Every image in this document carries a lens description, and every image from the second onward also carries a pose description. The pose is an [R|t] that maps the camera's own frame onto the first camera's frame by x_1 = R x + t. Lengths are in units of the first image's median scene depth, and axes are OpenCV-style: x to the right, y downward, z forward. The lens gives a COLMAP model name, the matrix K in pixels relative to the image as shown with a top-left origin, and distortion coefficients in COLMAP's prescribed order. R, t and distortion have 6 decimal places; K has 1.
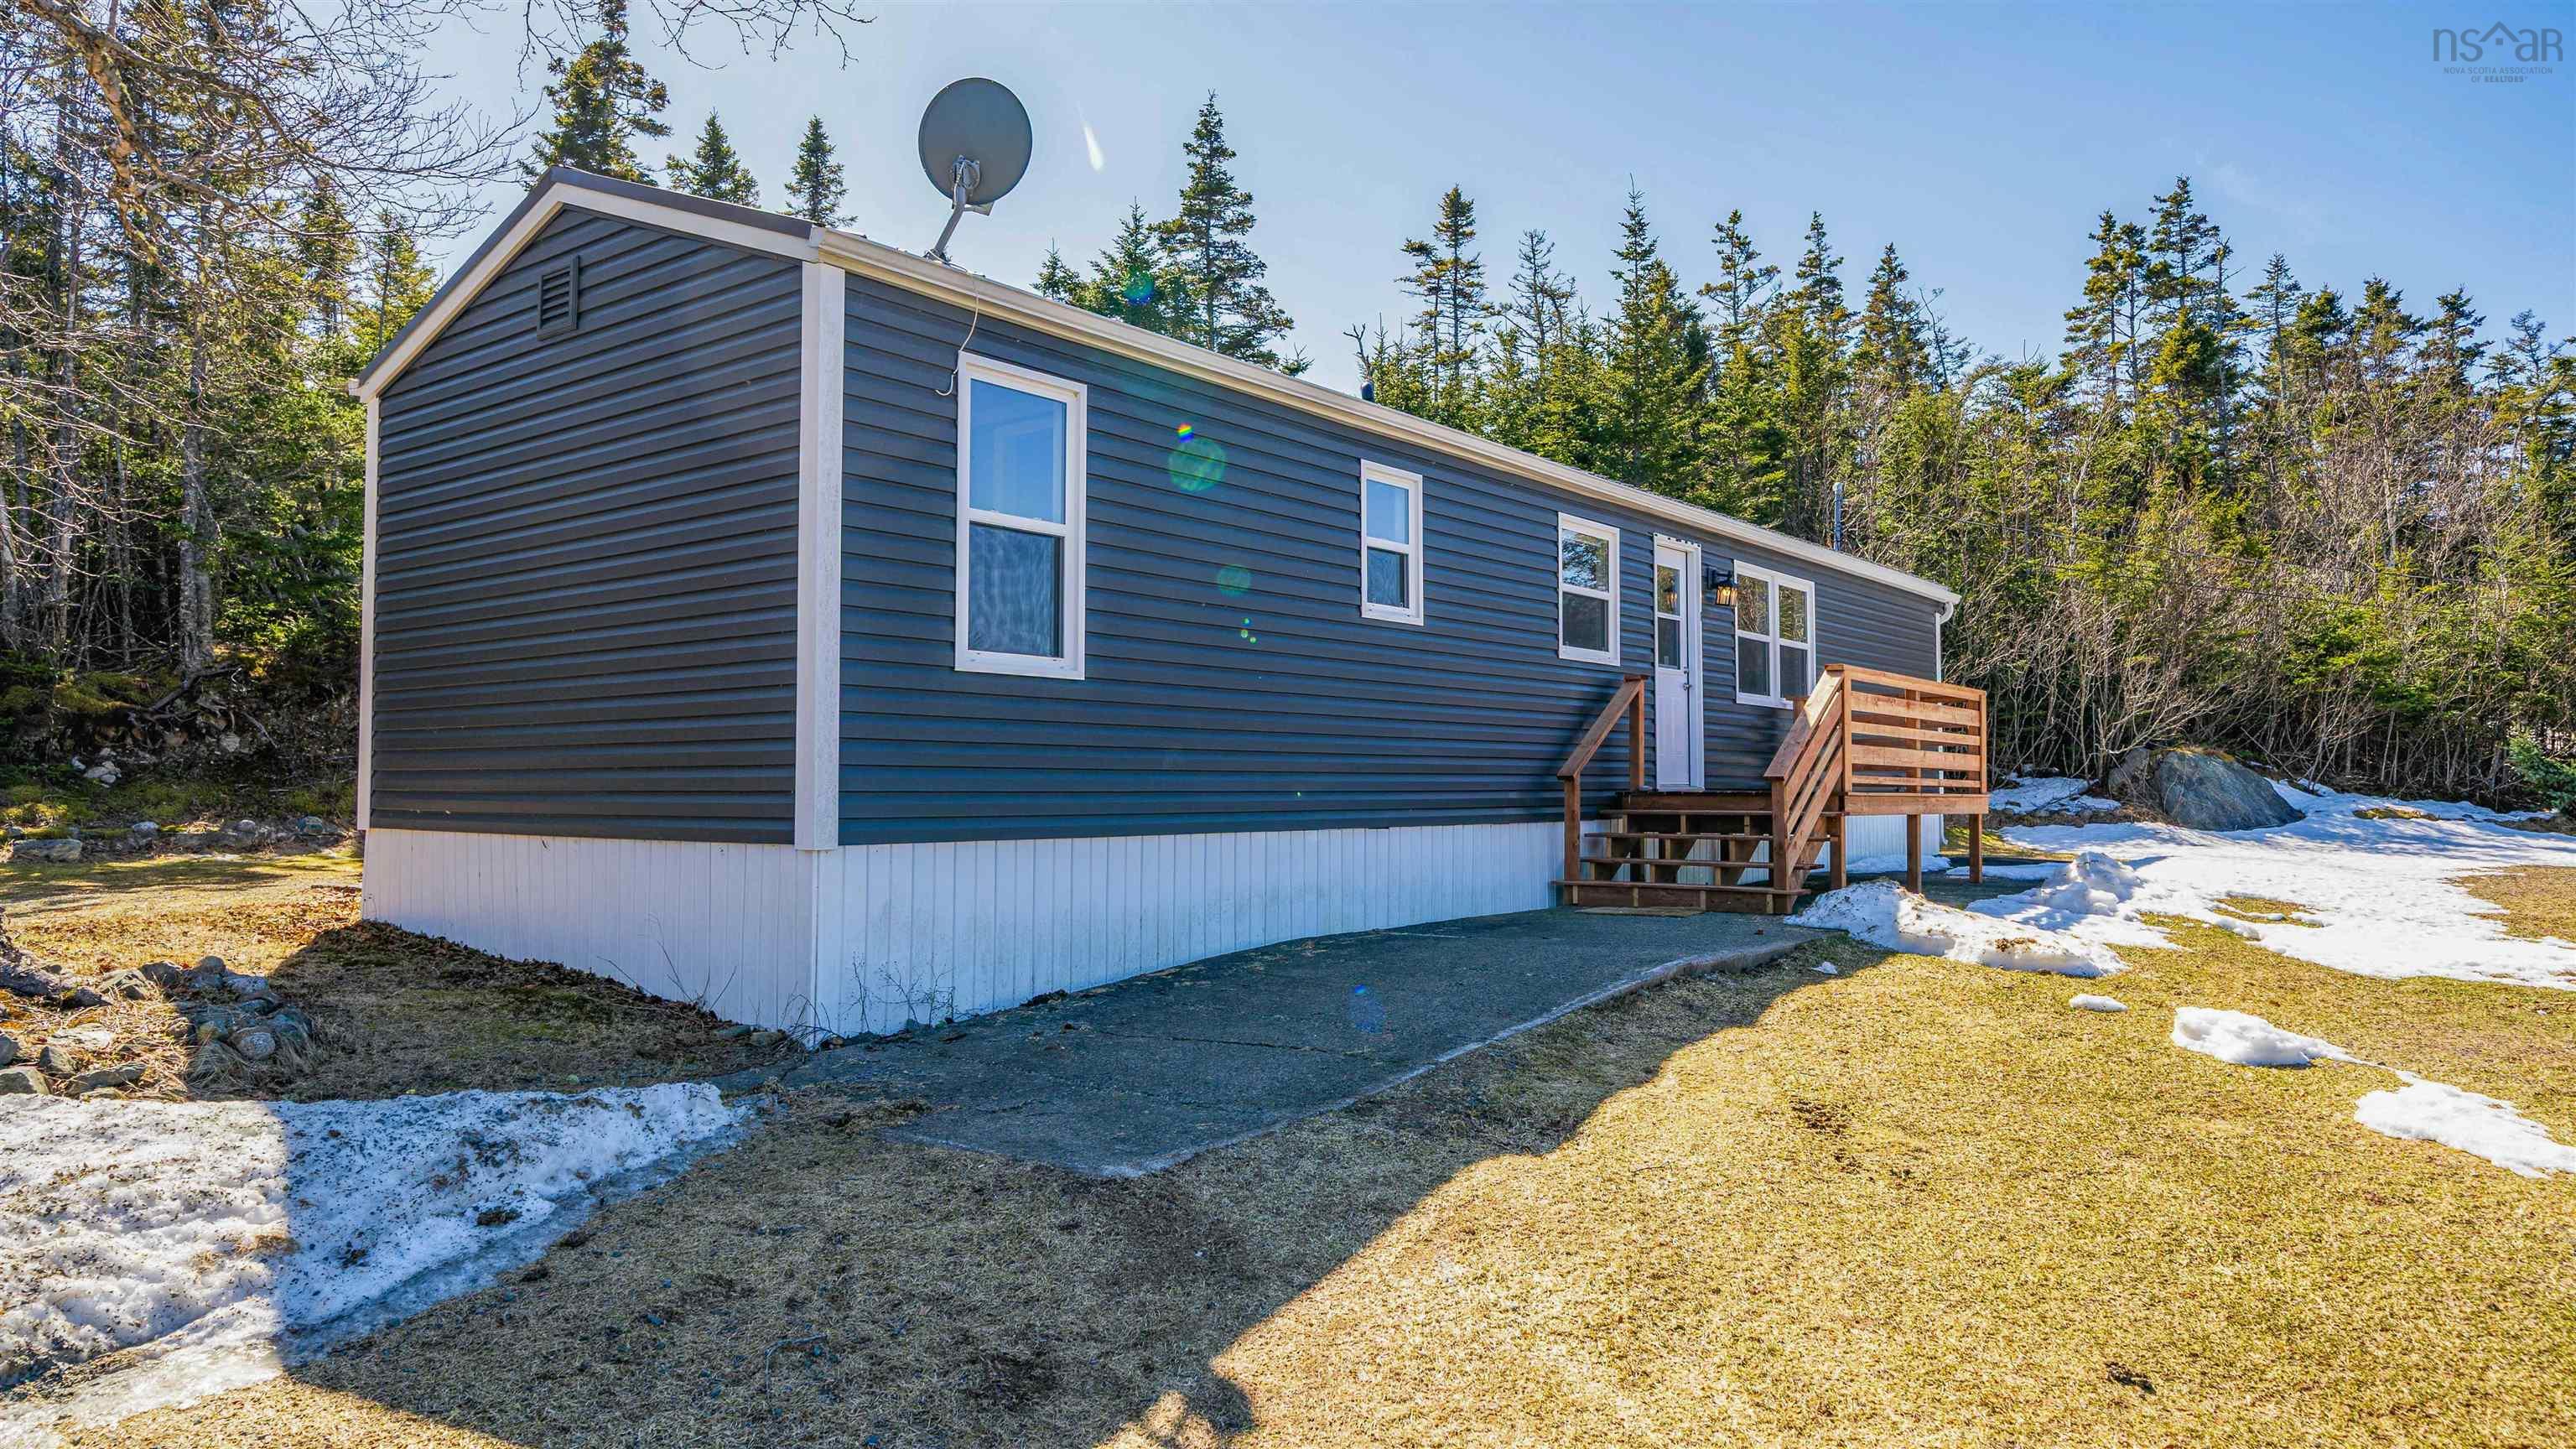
lens RADIAL K [[1658.4, 0, 1283.0], [0, 1658.4, 717.2], [0, 0, 1]] dist [-0.001044, 0.000945]
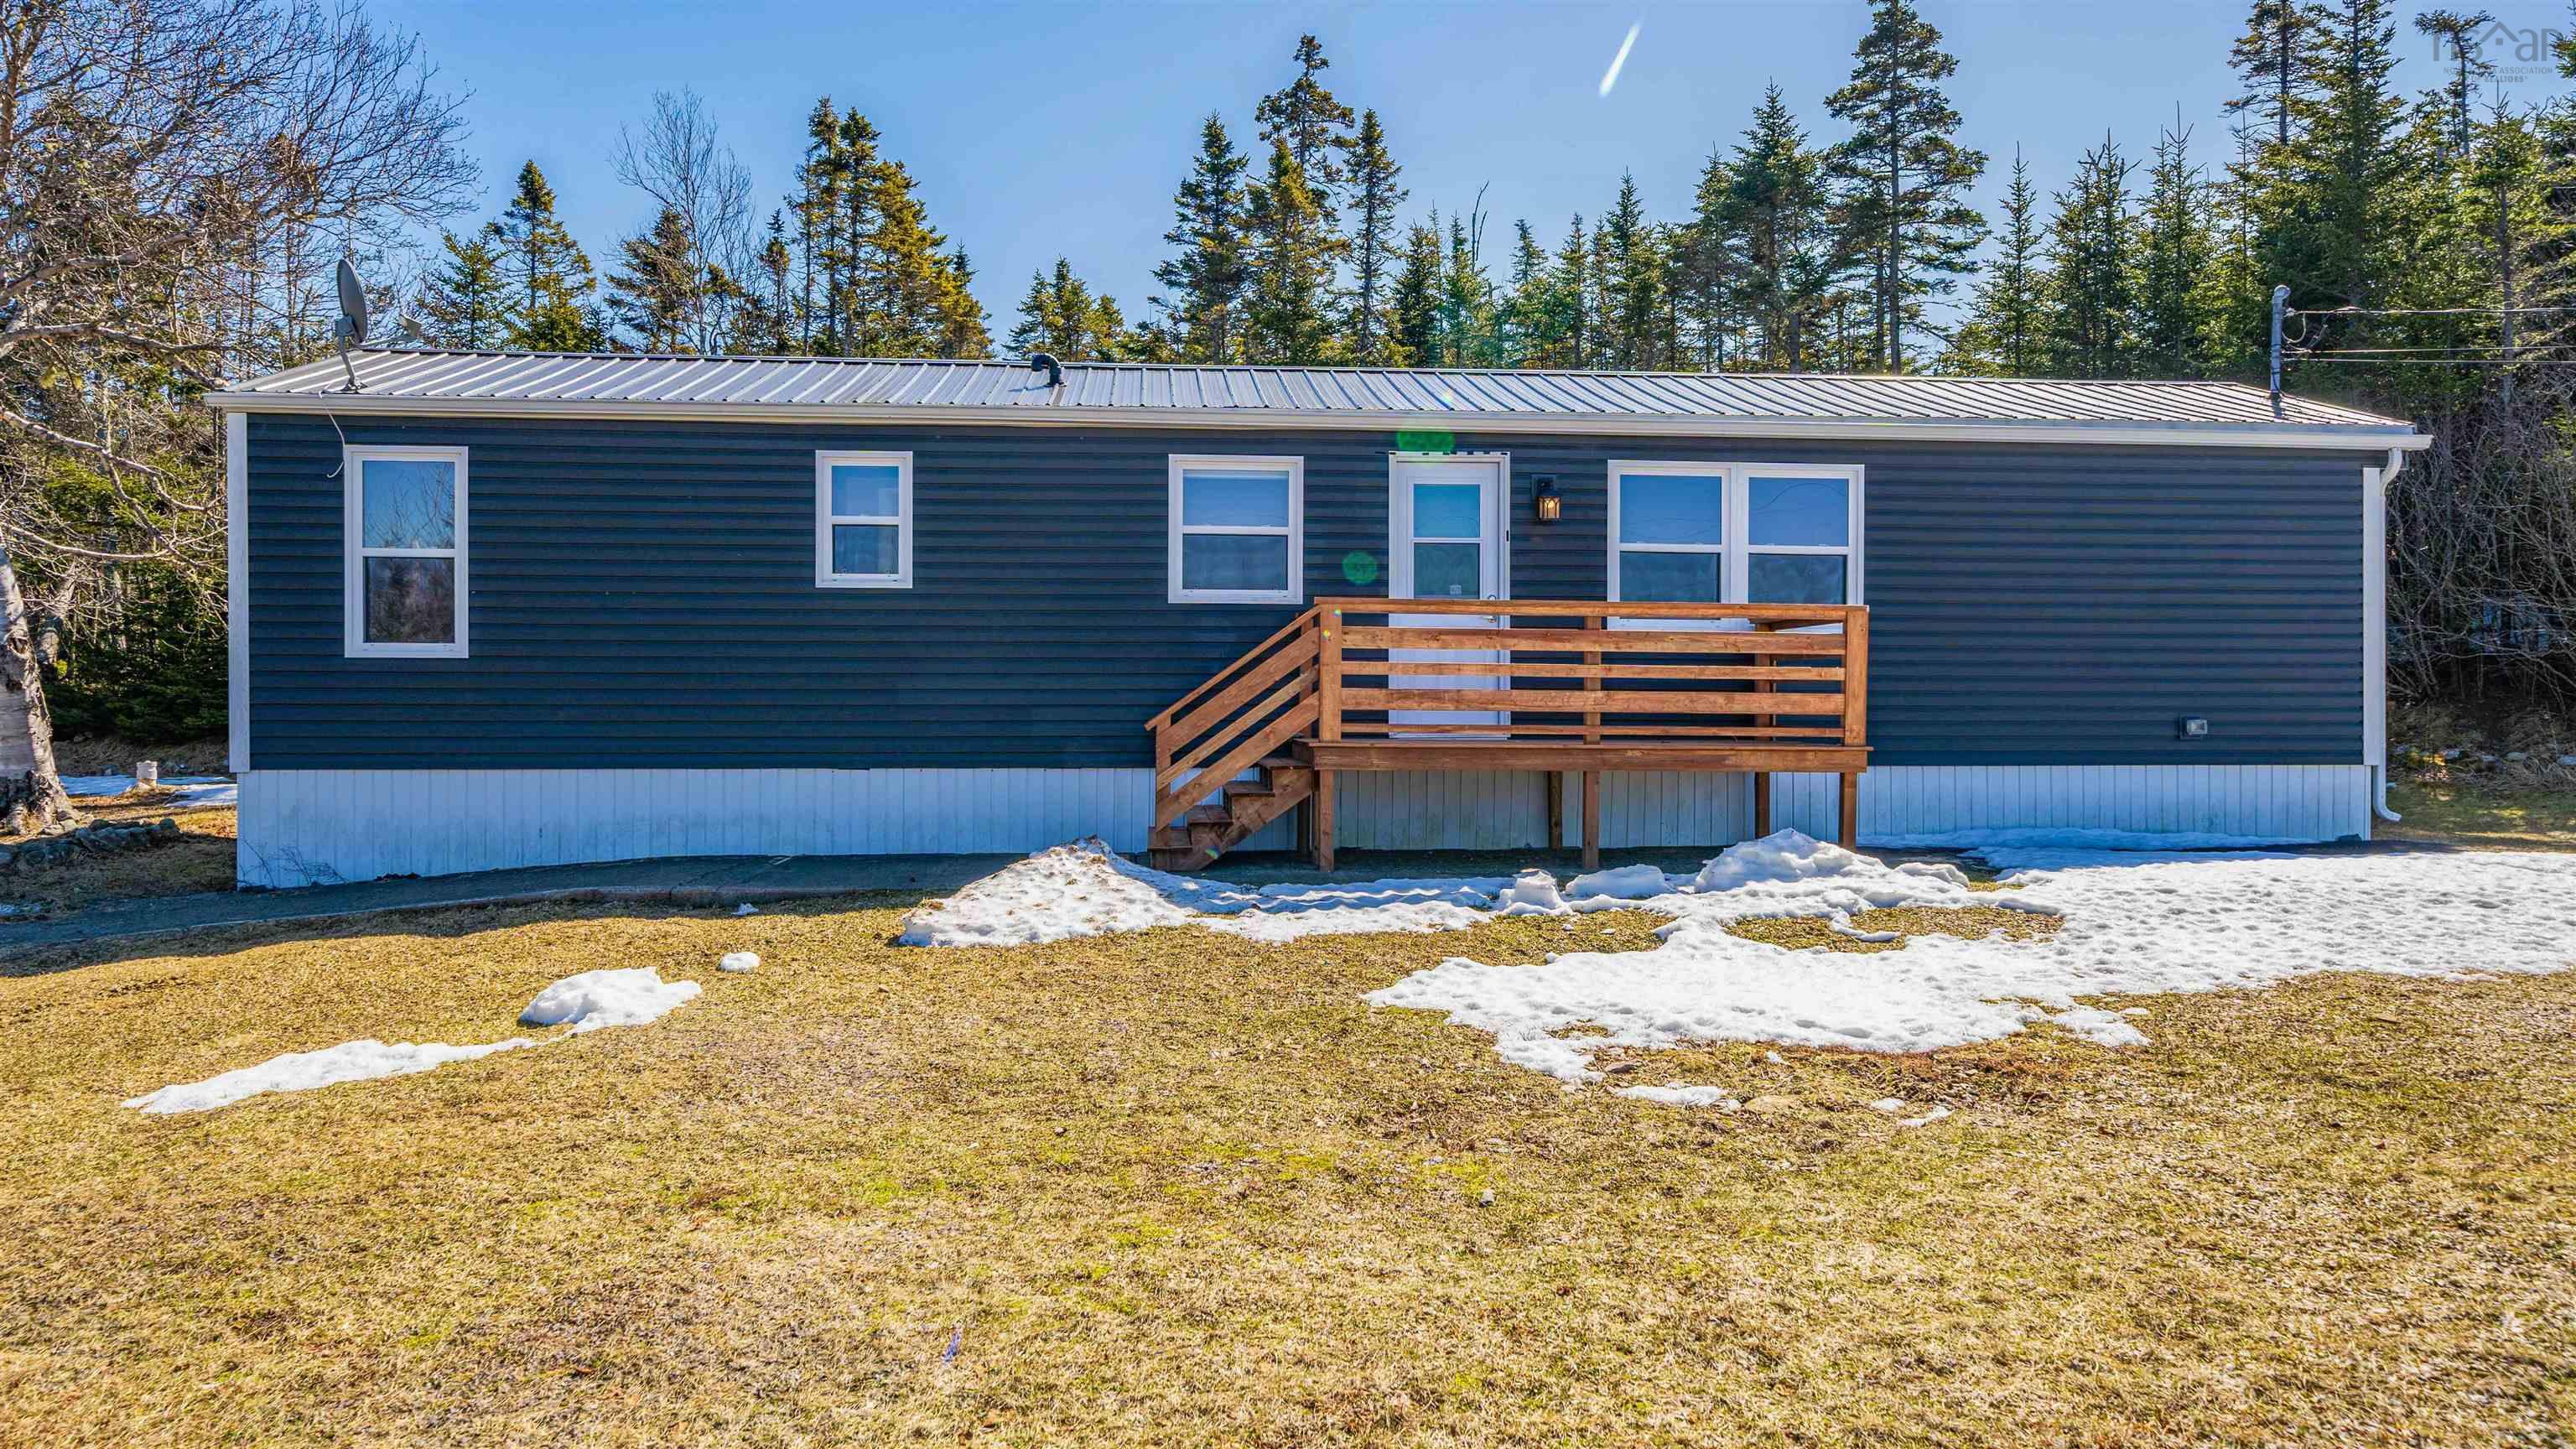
lens RADIAL K [[1658.4, 0, 1268.6], [0, 1658.4, 725.9], [0, 0, 1]] dist [-0.001044, 0.000945]
pose [[0.679402, 0.006109, -0.733741, 1.105834], [0.031824, 0.998779, 0.037782, 0.002571], [0.733076, -0.049020, 0.678378, 0.434306]]
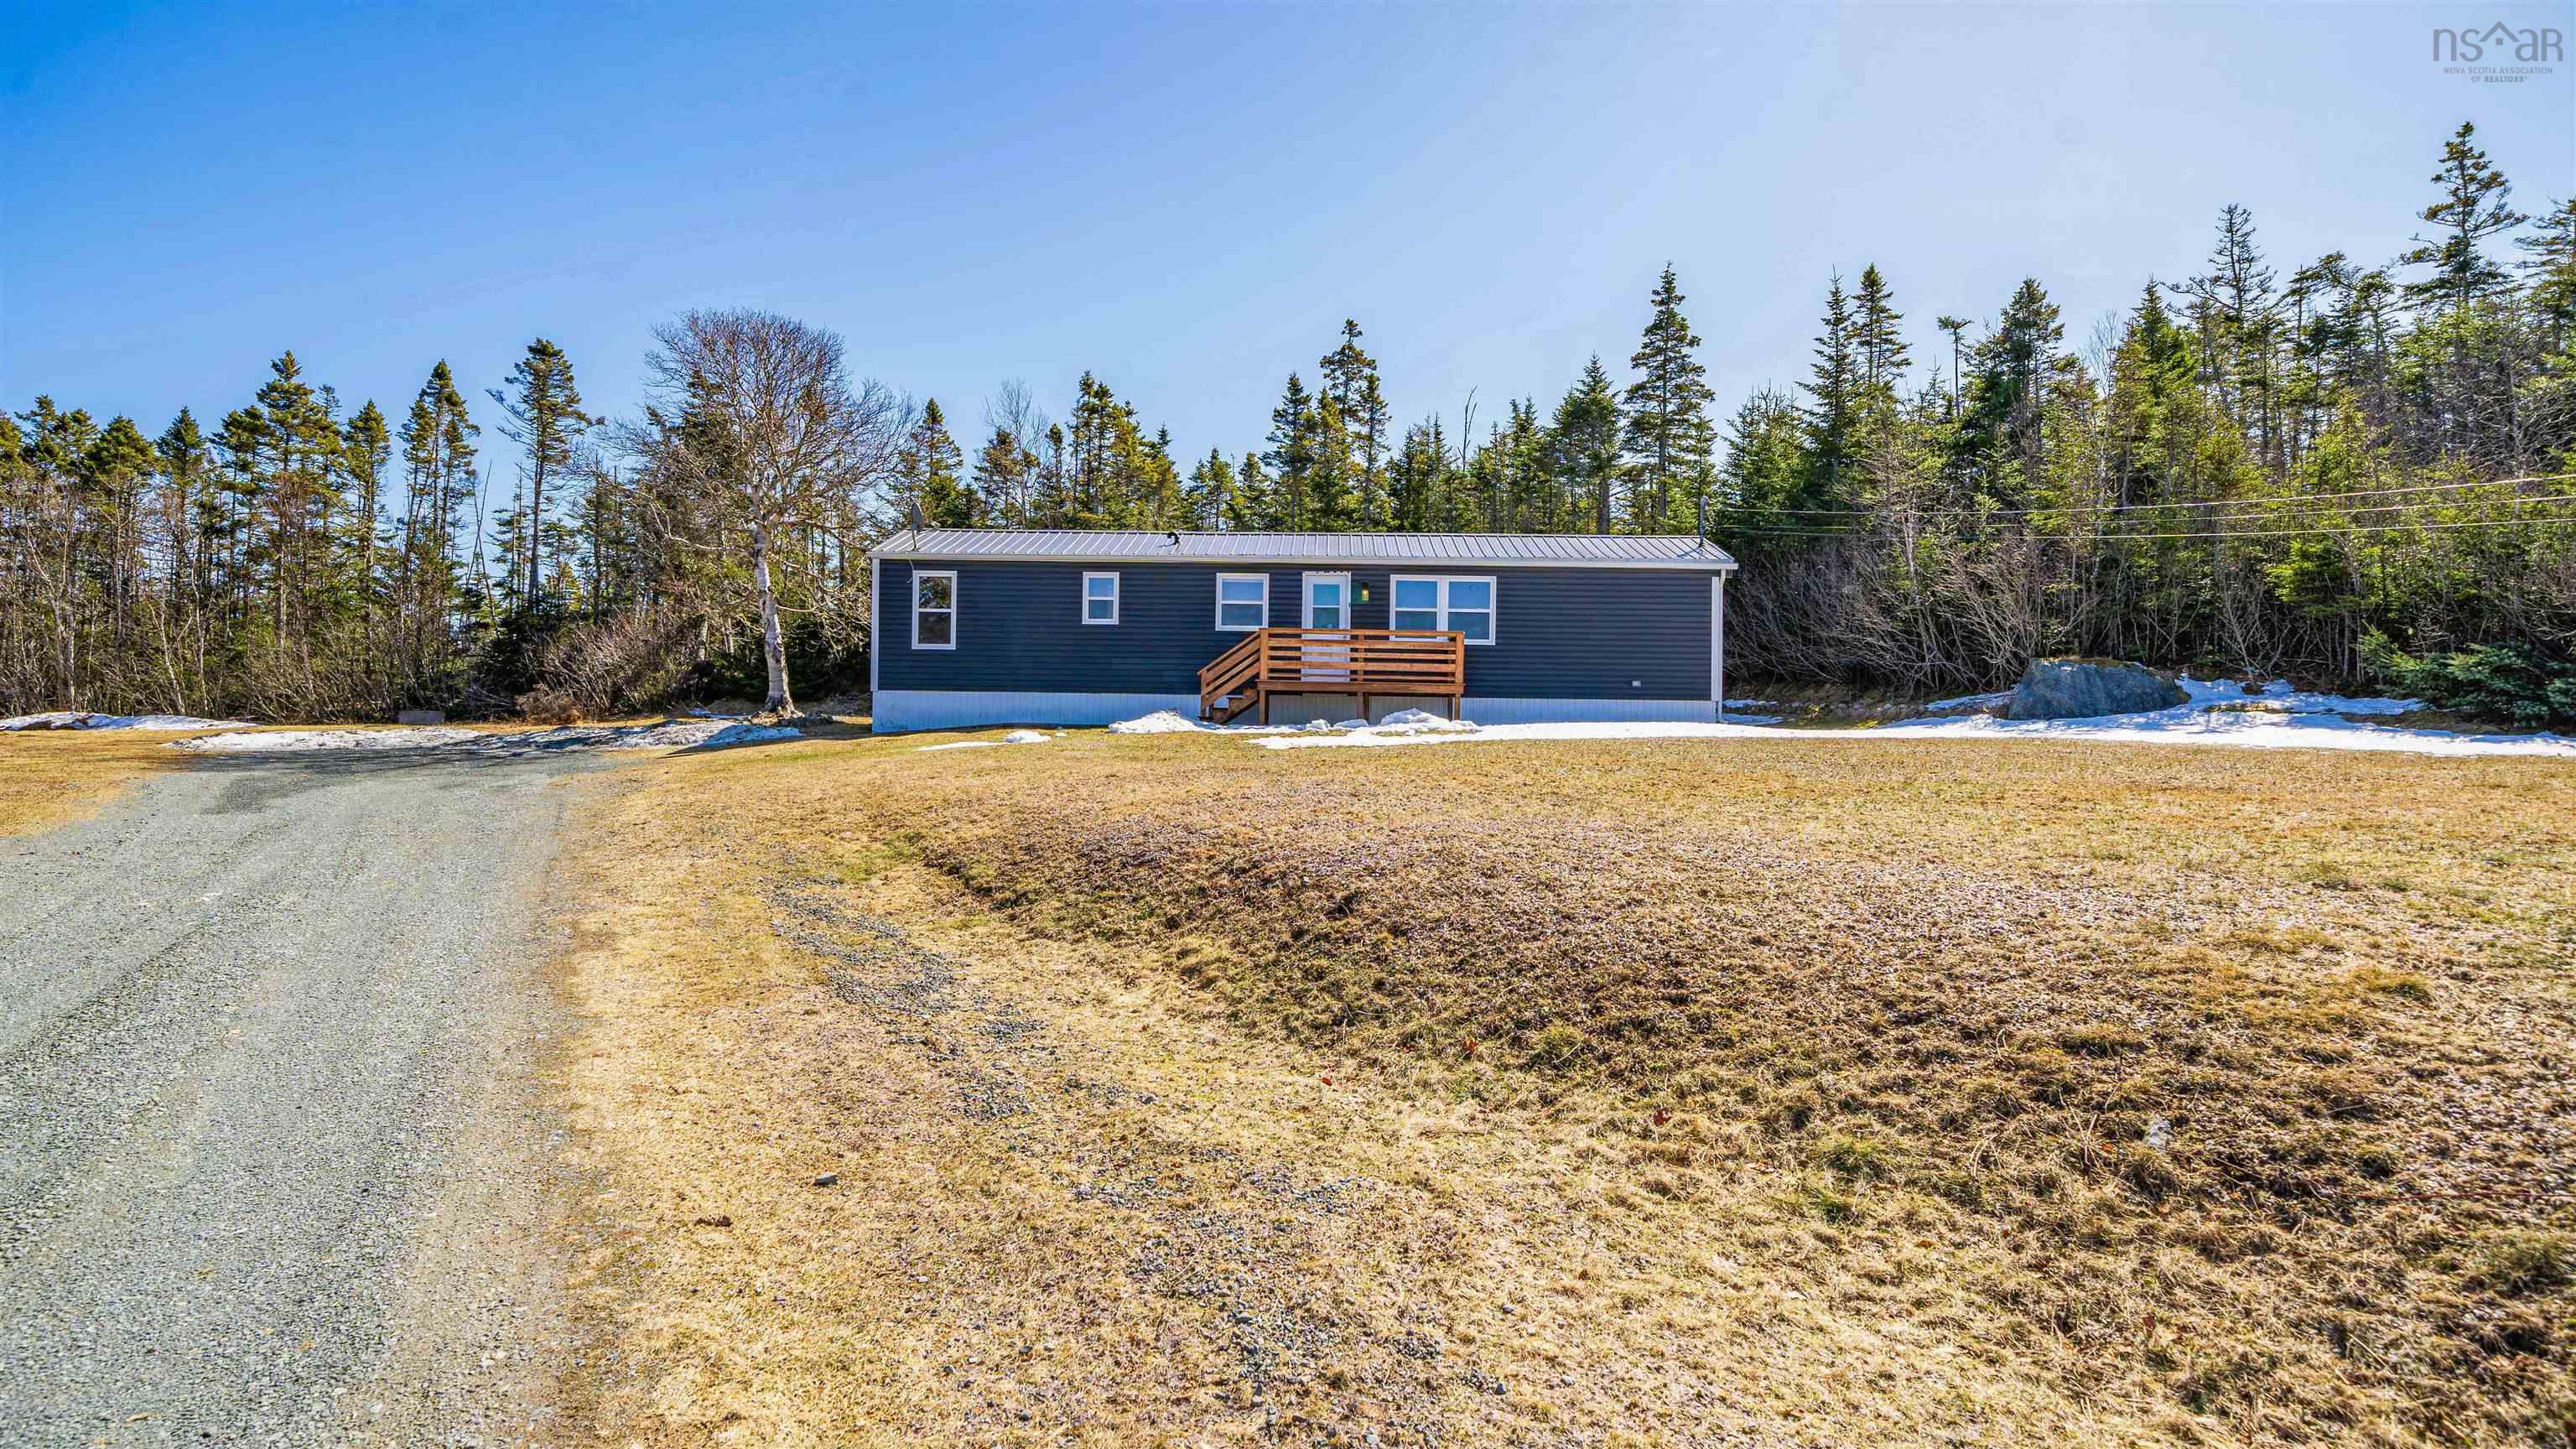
lens RADIAL K [[1333.6, 0, 1292.9], [0, 1333.6, 726.8], [0, 0, 1]] dist [-0.000893, -0.000256]
pose [[0.602478, 0.003093, -0.798130, 2.229208], [0.022933, 0.999513, 0.021185, 0.085633], [0.797806, -0.031067, 0.602113, -0.179806]]
